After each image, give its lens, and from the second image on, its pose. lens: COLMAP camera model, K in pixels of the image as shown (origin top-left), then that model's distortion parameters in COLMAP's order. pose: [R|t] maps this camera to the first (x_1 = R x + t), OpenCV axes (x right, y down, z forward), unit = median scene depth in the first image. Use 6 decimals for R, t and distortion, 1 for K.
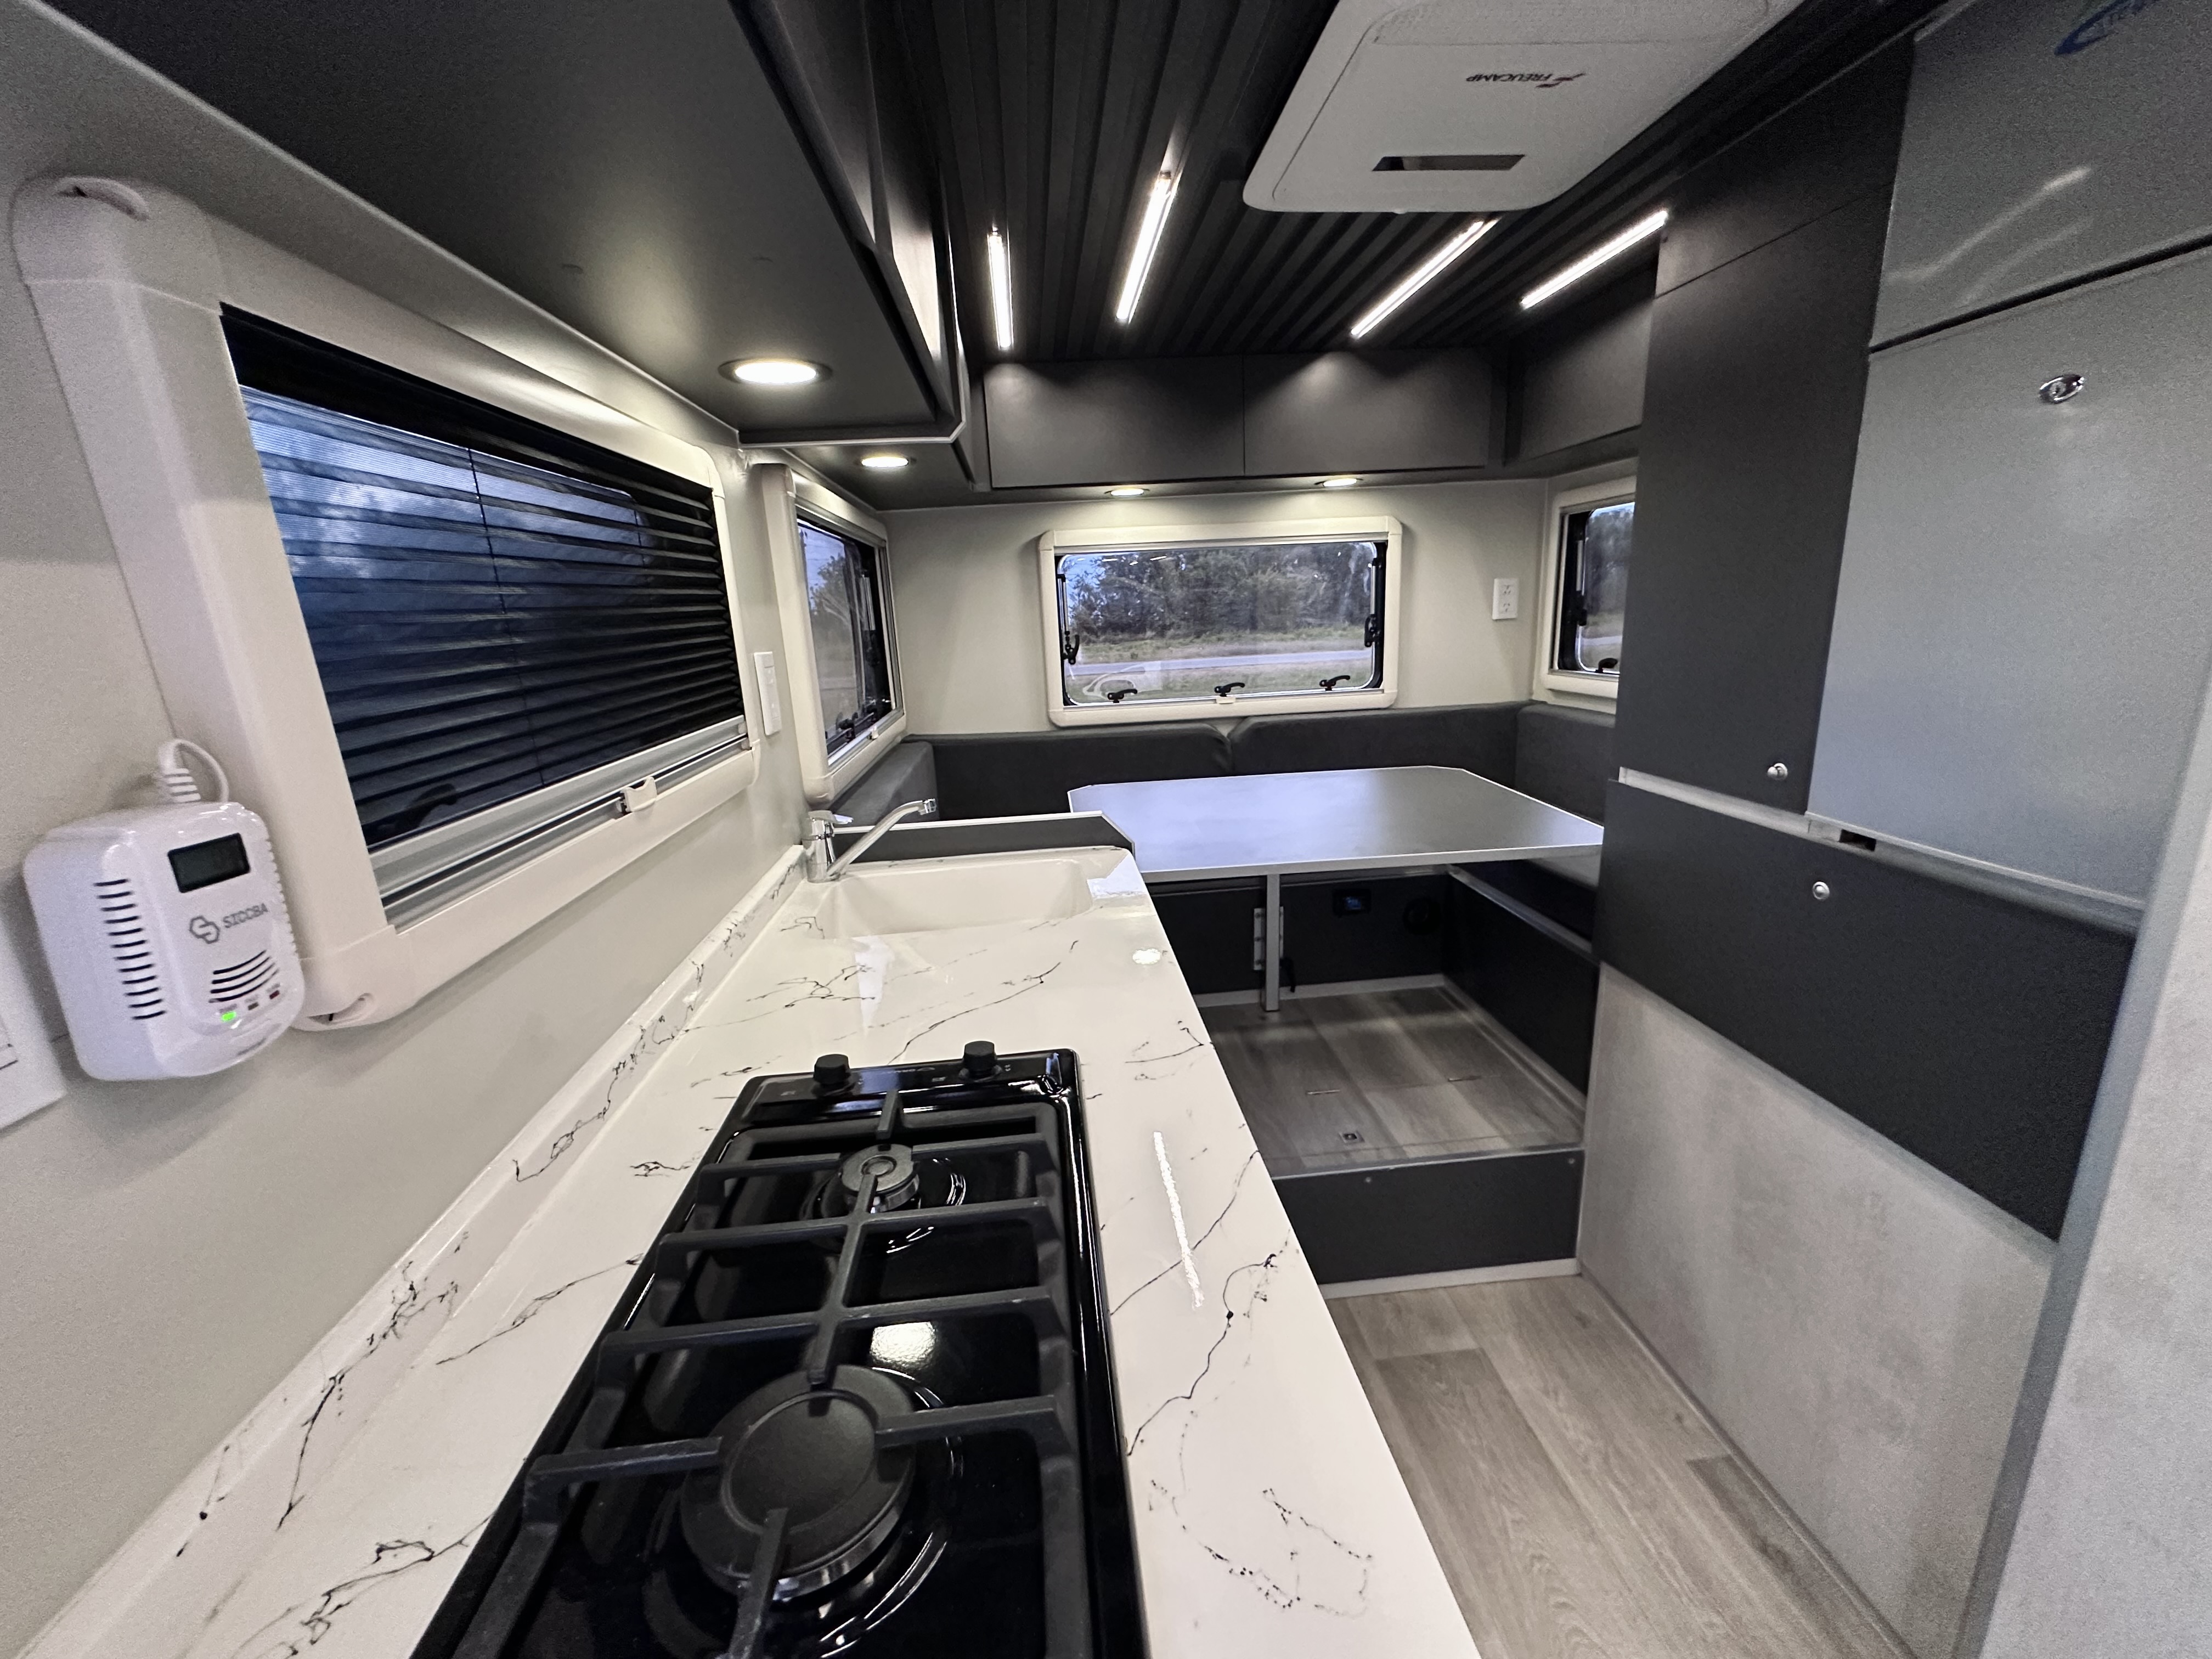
lens RADIAL K [[885.6, 0, 1102.0], [0, 885.6, 830.9], [0, 0, 1]] dist [-0.002897, 0.001134]
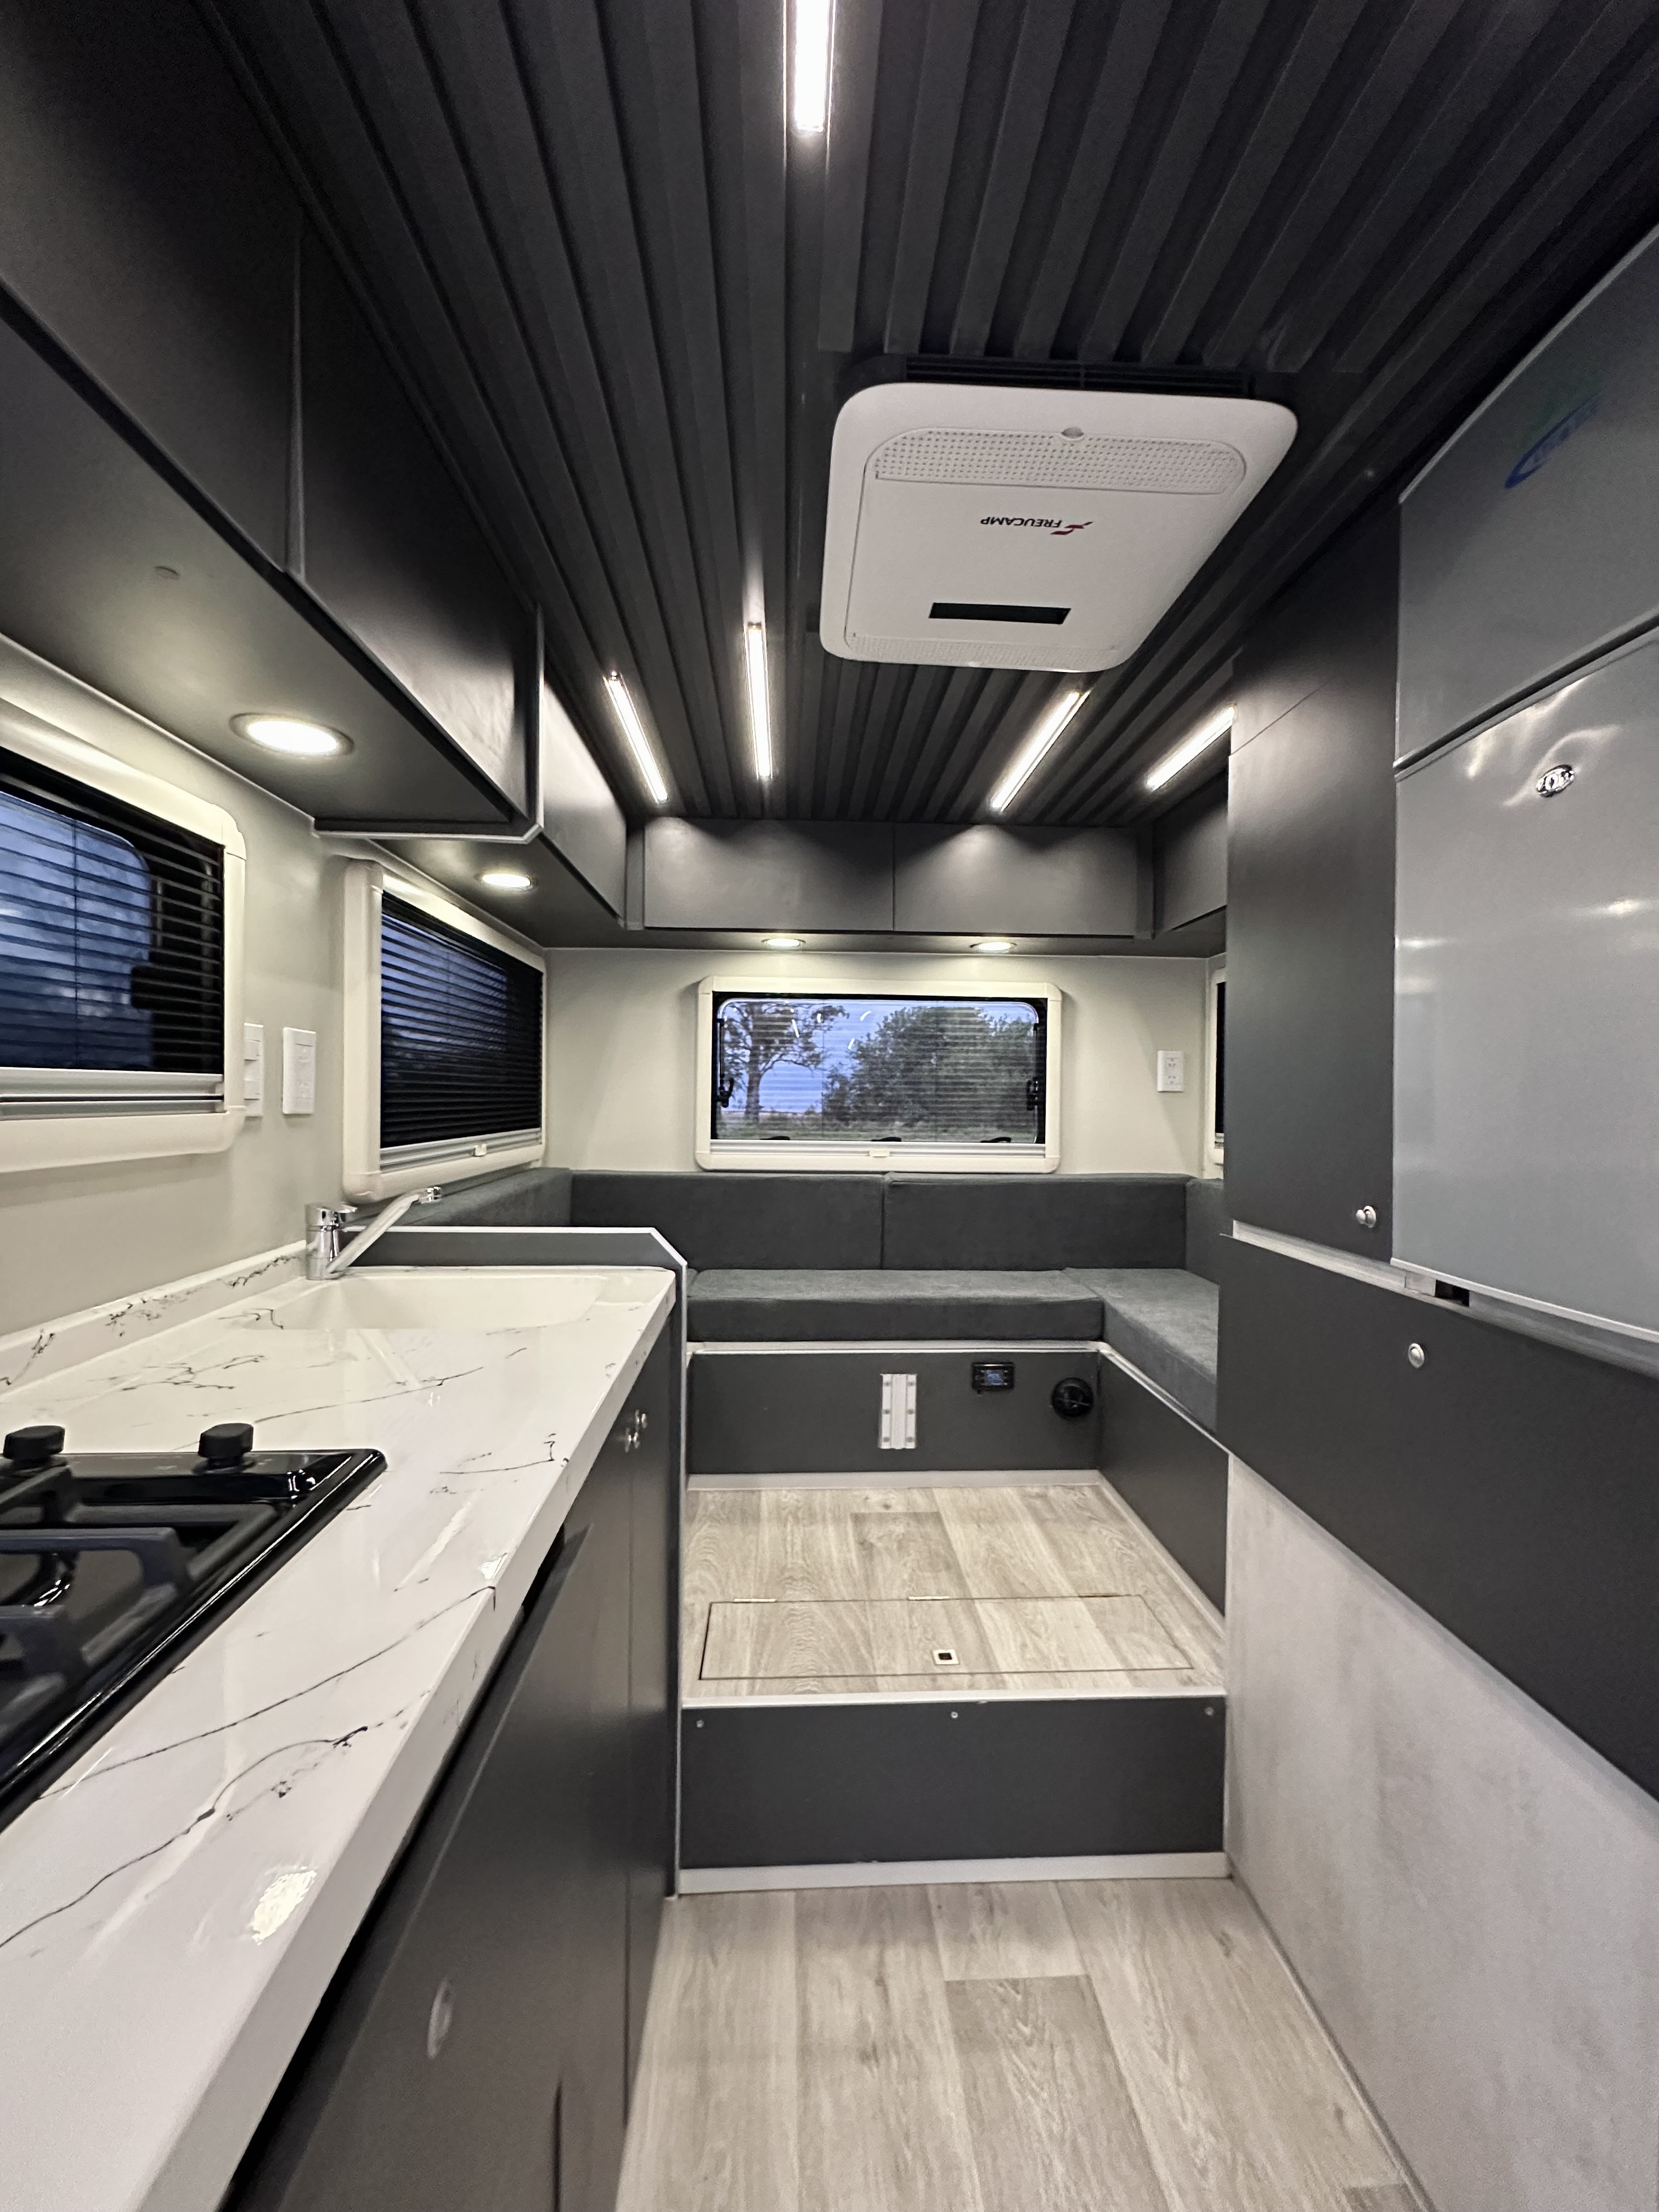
lens RADIAL K [[885.6, 0, 827.3], [0, 885.6, 1105.9], [0, 0, 1]] dist [-0.002897, 0.001134]
pose [[0.997464, 0.063019, -0.033076, 0.213847], [-0.069026, 0.969825, -0.233825, 0.059989], [0.017342, 0.235515, 0.971716, 0.092894]]
